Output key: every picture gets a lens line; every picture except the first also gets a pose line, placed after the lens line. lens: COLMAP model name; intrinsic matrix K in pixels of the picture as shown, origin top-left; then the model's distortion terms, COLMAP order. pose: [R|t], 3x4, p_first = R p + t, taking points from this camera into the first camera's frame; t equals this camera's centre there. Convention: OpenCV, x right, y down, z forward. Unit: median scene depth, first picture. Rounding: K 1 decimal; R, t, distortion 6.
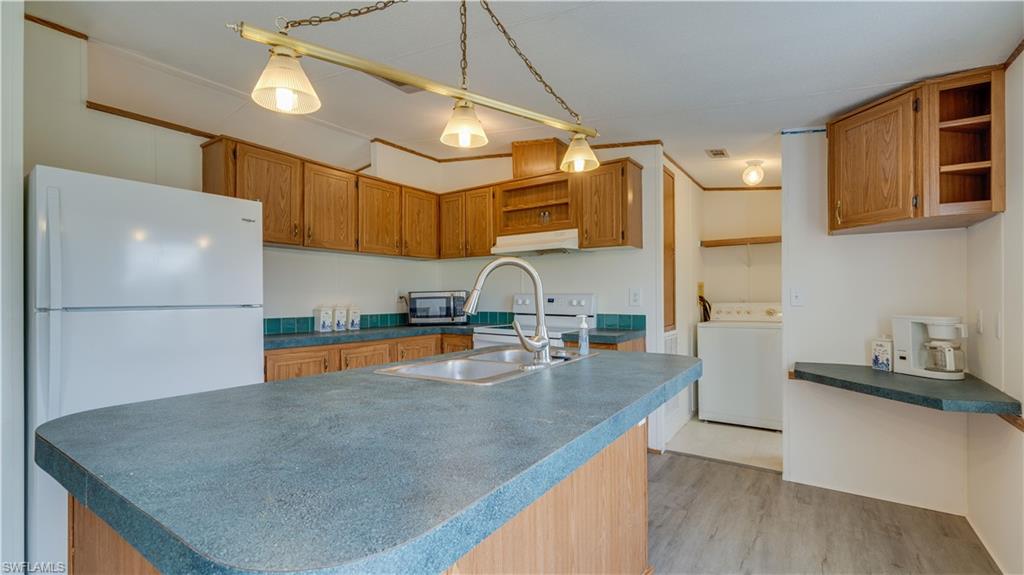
lens RADIAL K [[450.7, 0, 504.3], [0, 450.7, 289.6], [0, 0, 1]] dist [0.011313, -0.000756]
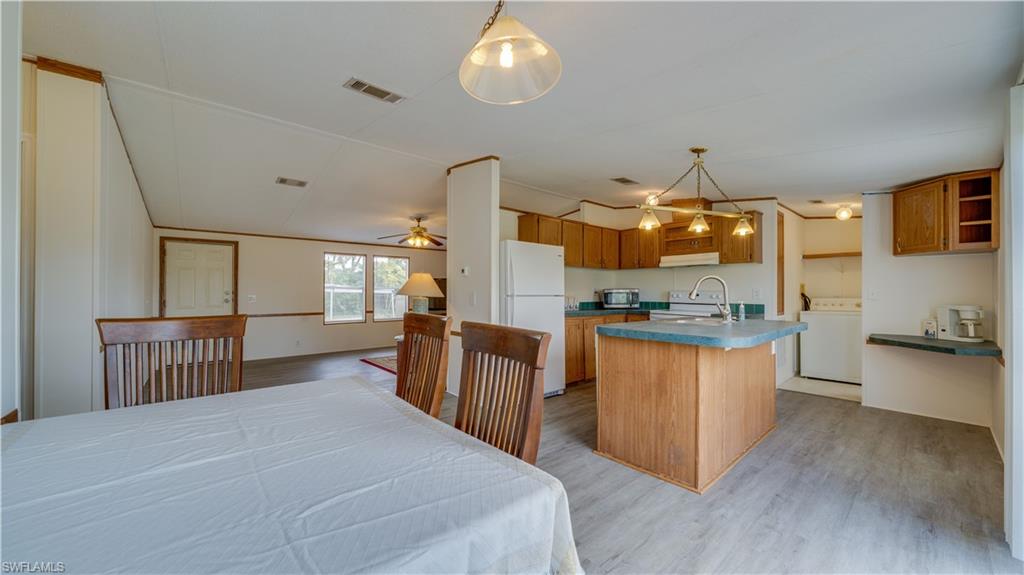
lens RADIAL K [[375.2, 0, 506.3], [0, 375.2, 287.7], [0, 0, 1]] dist [0.001095, -0.000175]
pose [[0.969492, 0.005021, -0.245072, -0.260303], [-0.004144, 0.999983, 0.004096, -0.005565], [0.245088, -0.002956, 0.969496, -0.545988]]
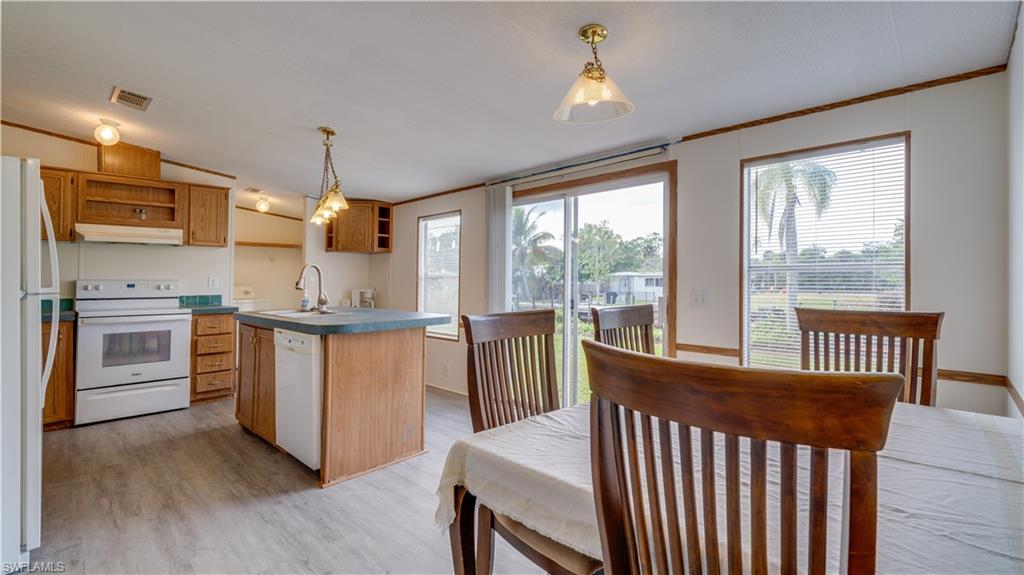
lens RADIAL K [[450.7, 0, 512.2], [0, 450.7, 280.7], [0, 0, 1]] dist [0.011313, -0.000756]
pose [[0.162234, 0.000704, 0.986752, -0.974006], [-0.010305, 0.999946, 0.000981, 0.000629], [-0.986698, -0.010327, 0.162233, -0.148316]]
